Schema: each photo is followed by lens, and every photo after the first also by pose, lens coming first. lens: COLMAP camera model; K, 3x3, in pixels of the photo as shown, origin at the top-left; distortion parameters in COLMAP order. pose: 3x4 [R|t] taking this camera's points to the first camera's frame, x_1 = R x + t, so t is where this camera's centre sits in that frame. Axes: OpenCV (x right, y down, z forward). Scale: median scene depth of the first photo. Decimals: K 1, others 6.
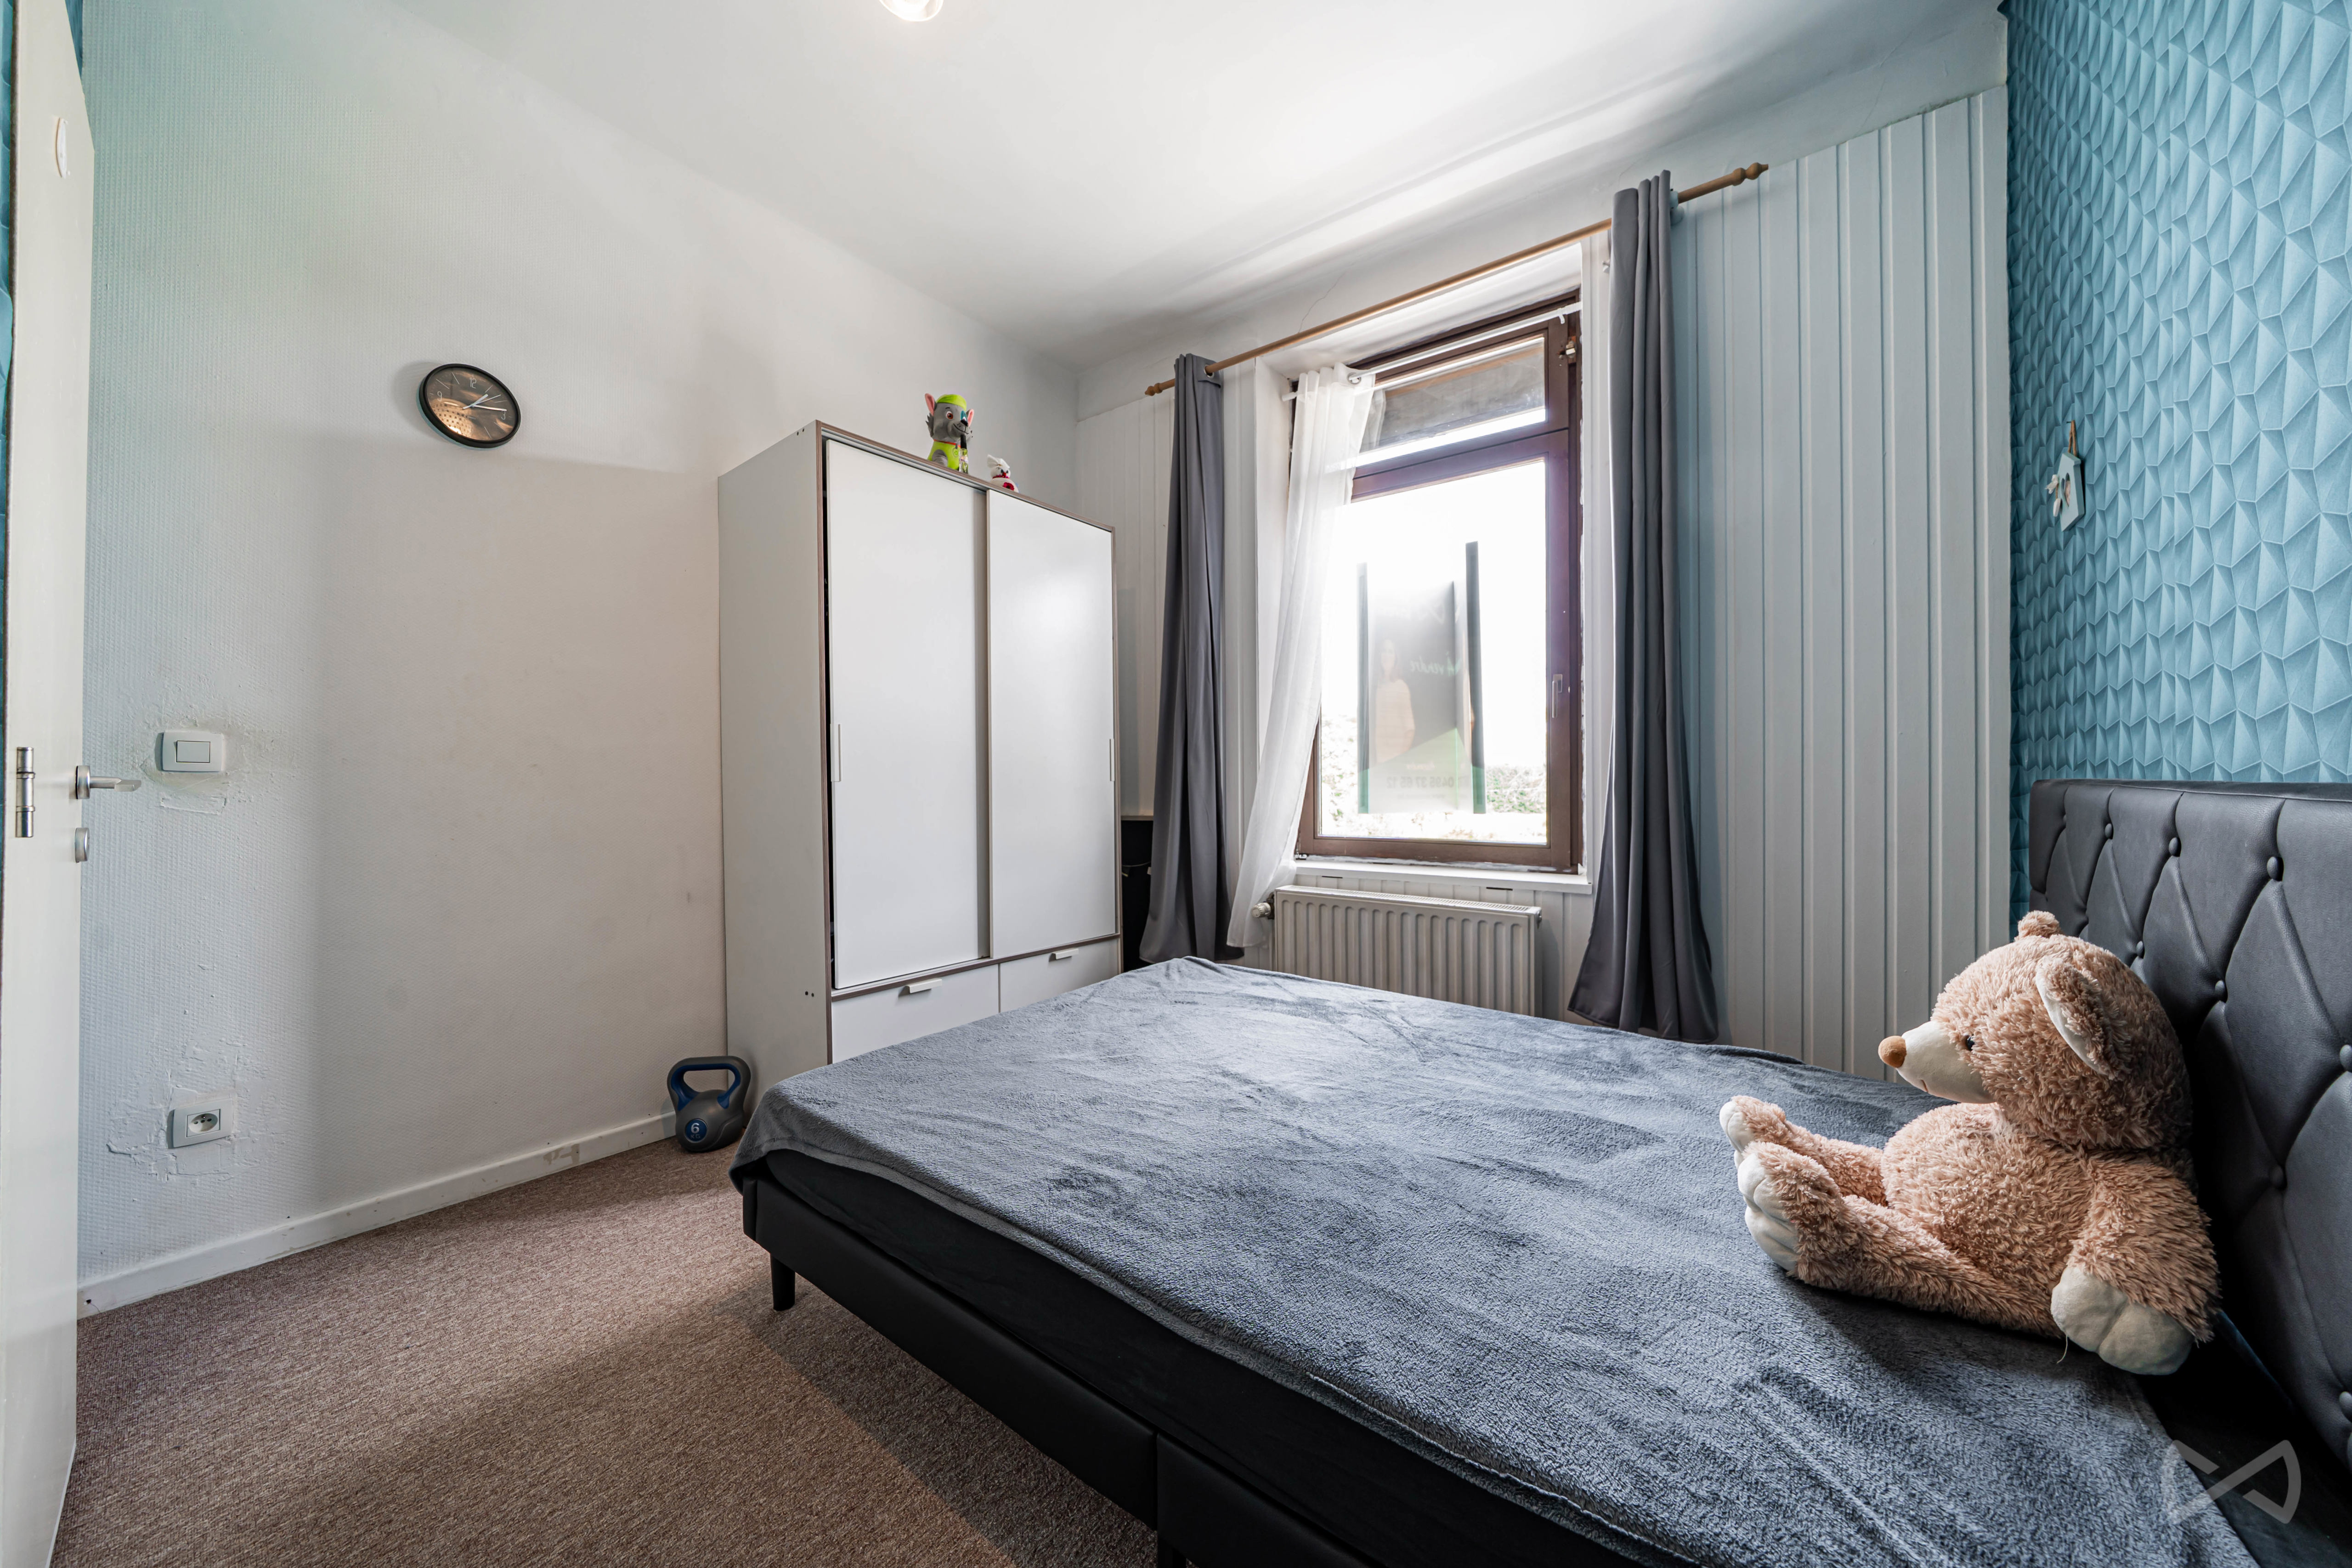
lens RADIAL K [[813.1, 0, 1171.7], [0, 813.1, 786.9], [0, 0, 1]] dist [-0.011251, -0.000070]
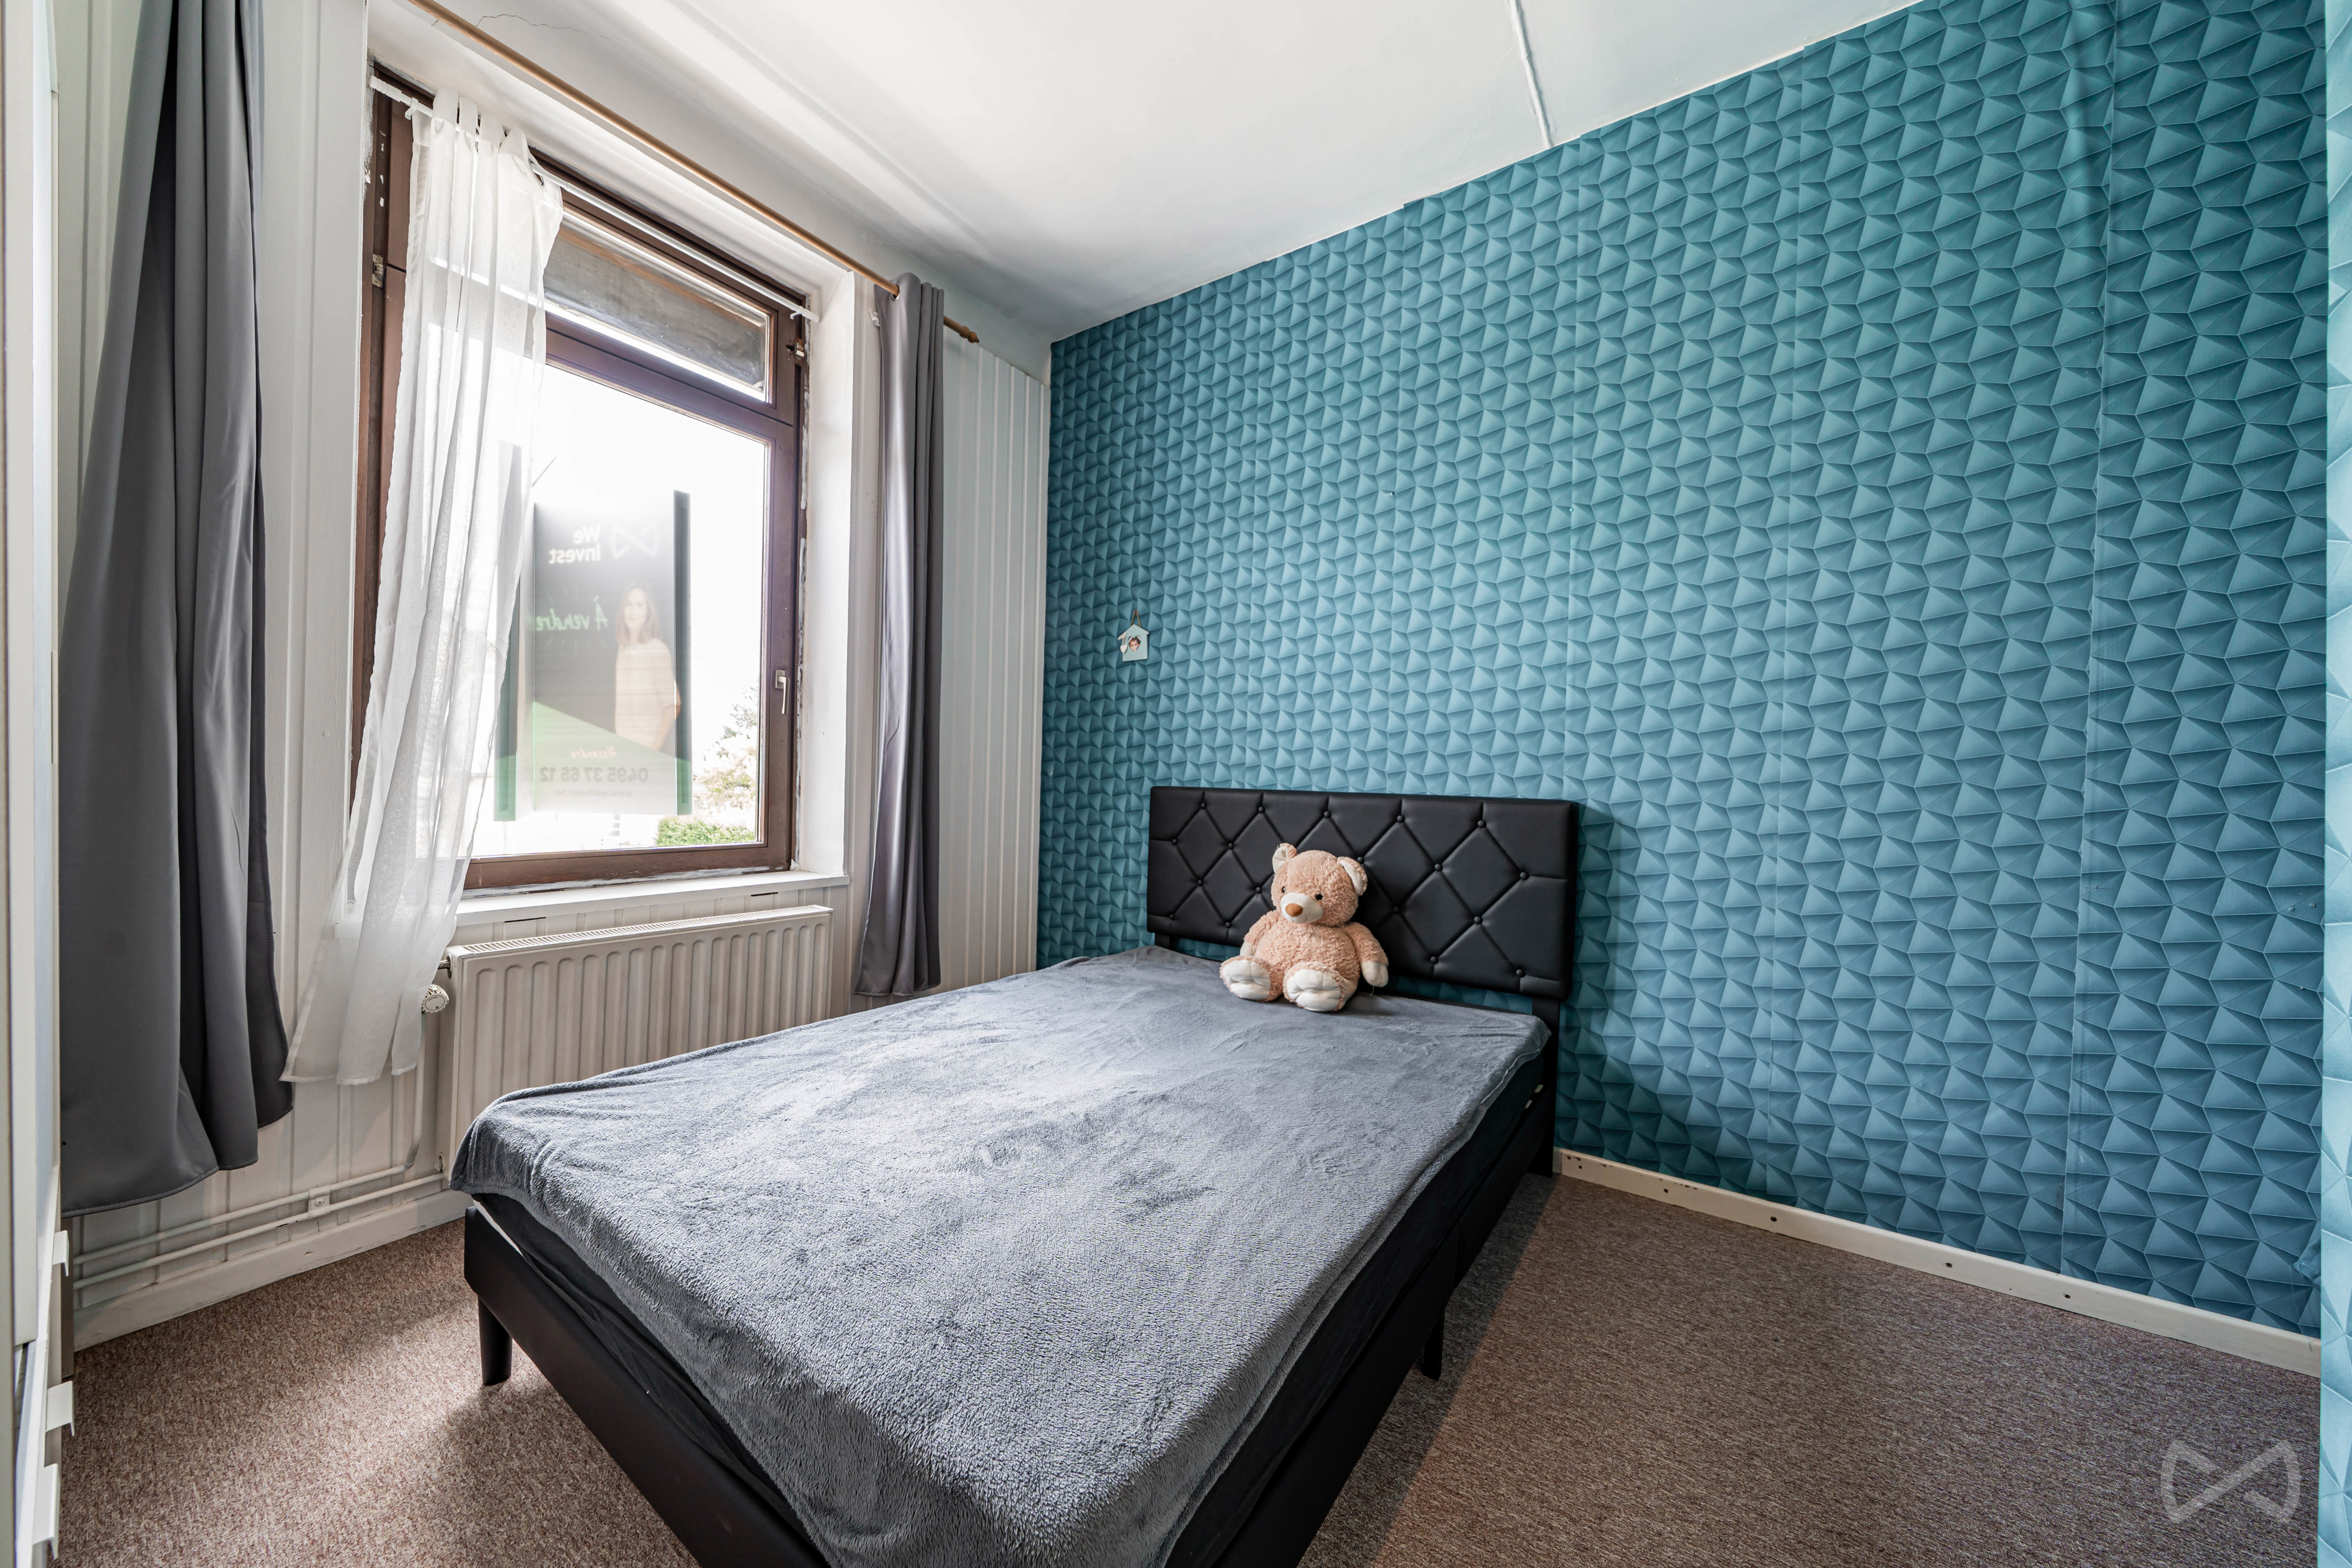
lens RADIAL K [[813.1, 0, 1171.7], [0, 813.1, 786.9], [0, 0, 1]] dist [-0.011251, -0.000070]
pose [[-0.055868, -0.004872, 0.998426, -0.528966], [-0.018743, 0.999817, 0.003830, -0.009743], [-0.998262, -0.018500, -0.055949, 0.568103]]
